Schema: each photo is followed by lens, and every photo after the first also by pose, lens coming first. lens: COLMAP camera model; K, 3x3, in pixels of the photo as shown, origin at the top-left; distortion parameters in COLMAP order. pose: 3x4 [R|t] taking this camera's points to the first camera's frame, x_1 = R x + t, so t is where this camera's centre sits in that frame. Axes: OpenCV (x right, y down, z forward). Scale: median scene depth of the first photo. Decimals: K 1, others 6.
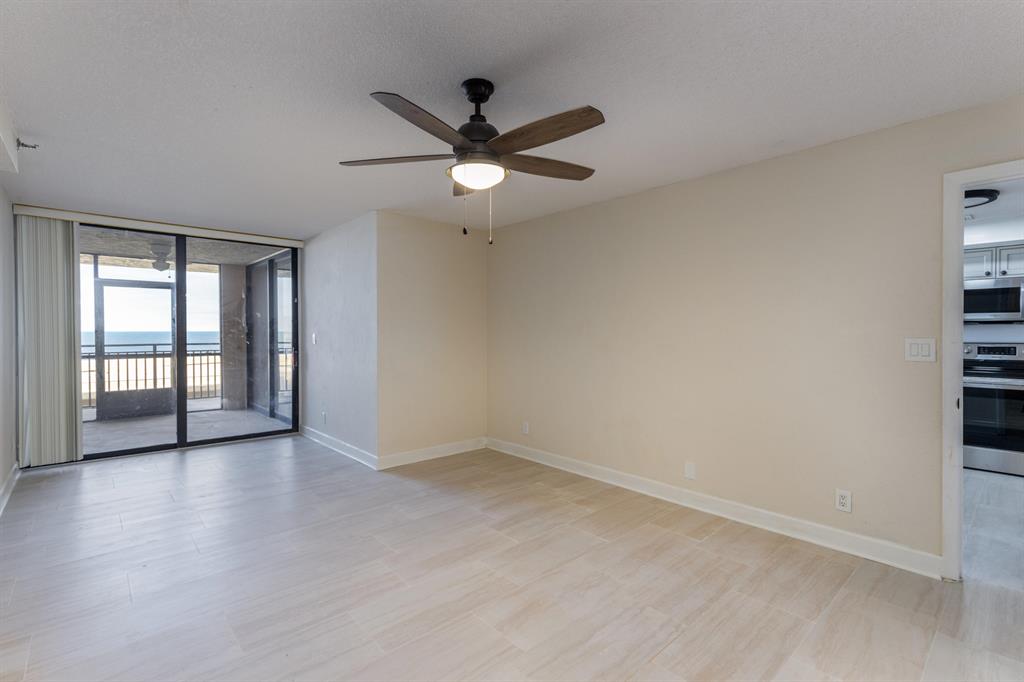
lens RADIAL K [[472.5, 0, 520.5], [0, 472.5, 316.8], [0, 0, 1]] dist [0.000472, 0.000175]
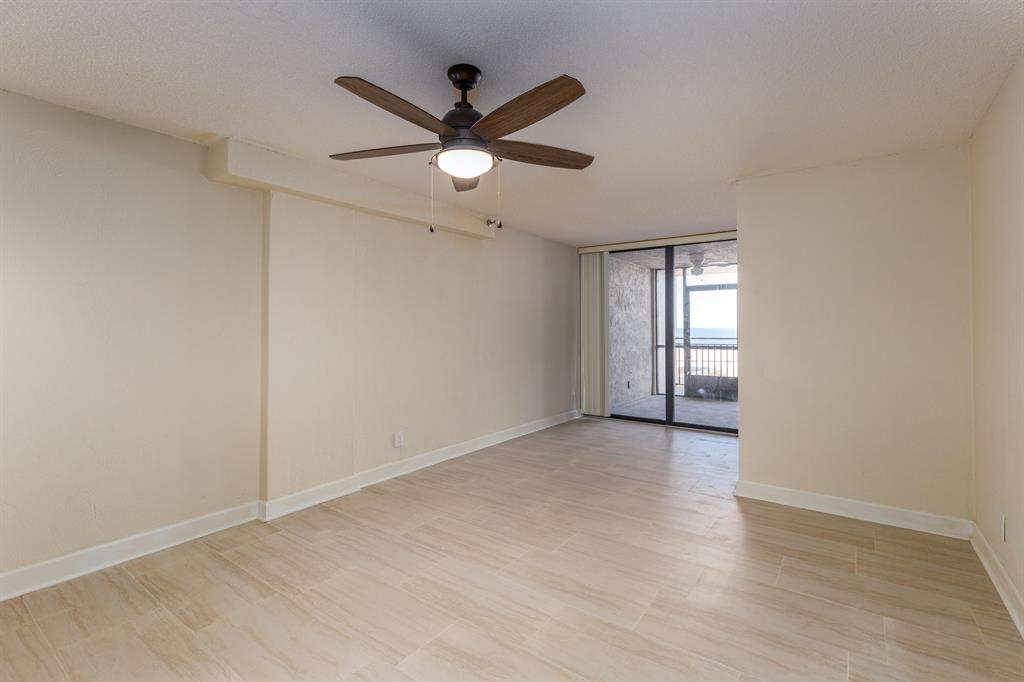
lens RADIAL K [[472.5, 0, 520.5], [0, 472.5, 316.8], [0, 0, 1]] dist [0.000472, 0.000175]
pose [[0.196160, -0.021899, -0.980327, 0.420129], [0.031940, 0.999363, -0.015933, 0.013014], [0.980052, -0.028186, 0.196735, 0.452623]]
